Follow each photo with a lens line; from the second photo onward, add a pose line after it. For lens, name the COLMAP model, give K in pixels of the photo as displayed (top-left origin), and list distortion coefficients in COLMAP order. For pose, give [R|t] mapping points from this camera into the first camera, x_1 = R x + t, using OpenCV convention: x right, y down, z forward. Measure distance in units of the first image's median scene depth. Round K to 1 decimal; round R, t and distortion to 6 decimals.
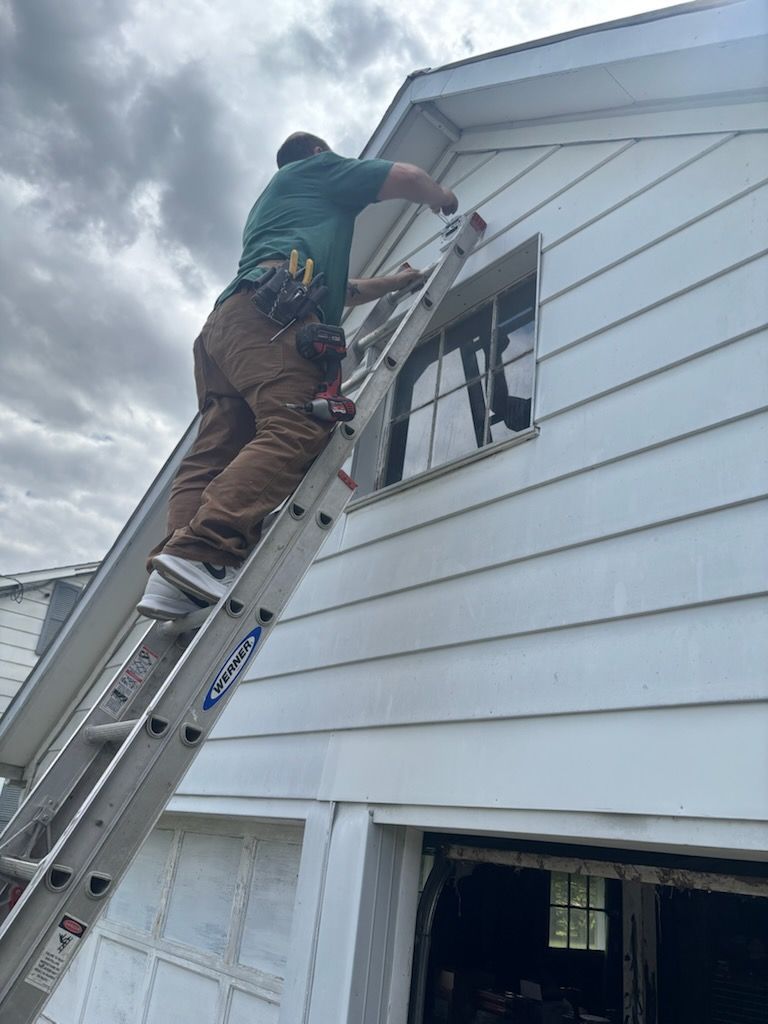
lens RADIAL K [[789.5, 0, 382.2], [0, 789.5, 508.2], [0, 0, 1]] dist [0.045018, -0.051760]
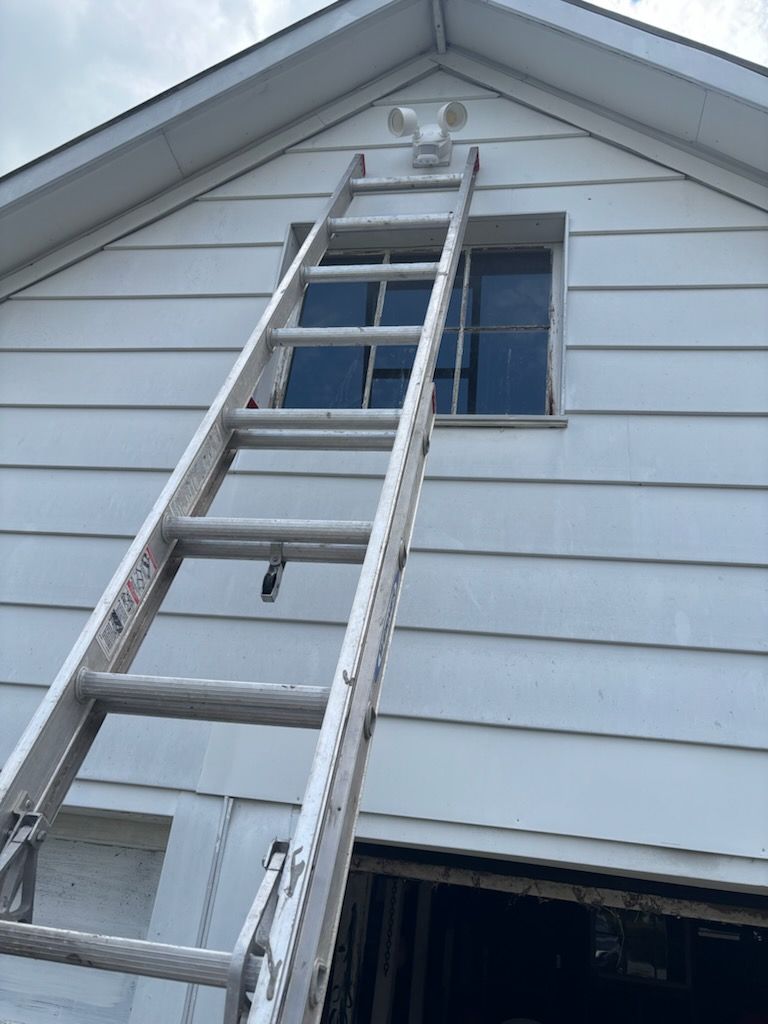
lens RADIAL K [[789.5, 0, 383.8], [0, 789.5, 509.1], [0, 0, 1]] dist [0.045018, -0.051760]
pose [[0.758904, 0.255372, 0.599041, -0.538678], [-0.294039, 0.955164, -0.034680, 0.102713], [-0.581039, -0.149822, 0.799967, 0.397869]]
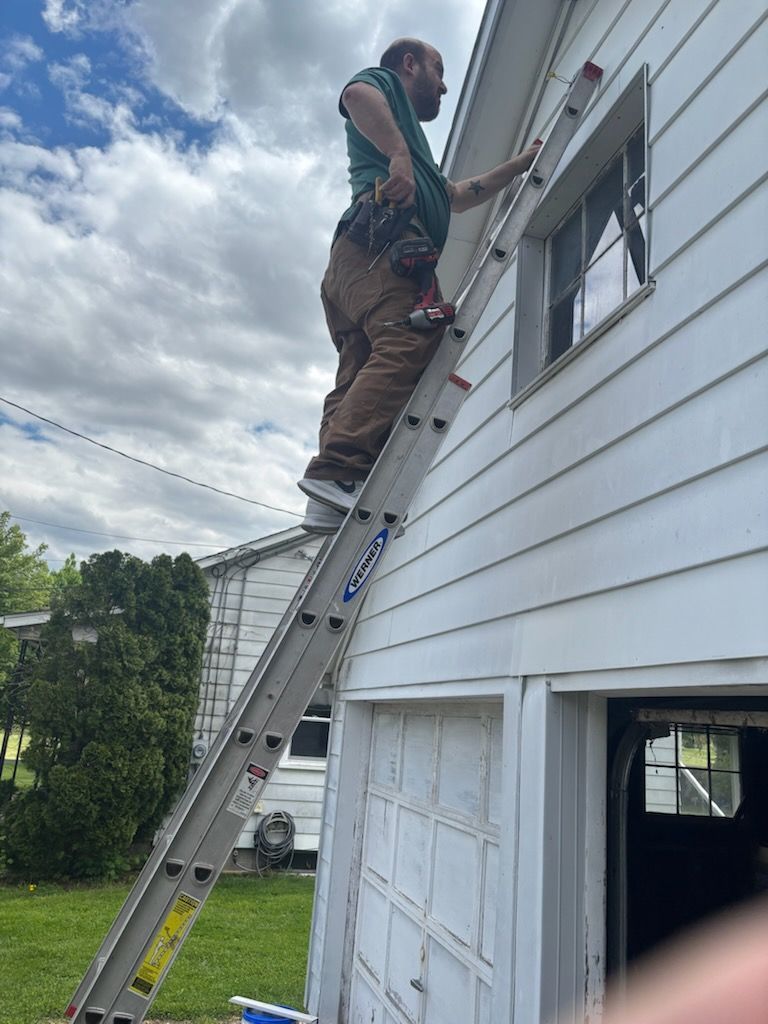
lens RADIAL K [[789.5, 0, 386.3], [0, 789.5, 518.8], [0, 0, 1]] dist [0.045018, -0.051760]
pose [[0.908923, -0.147397, -0.390042, 0.255183], [0.193791, 0.977596, 0.082161, 0.038687], [0.369193, -0.150265, 0.917124, -0.032930]]
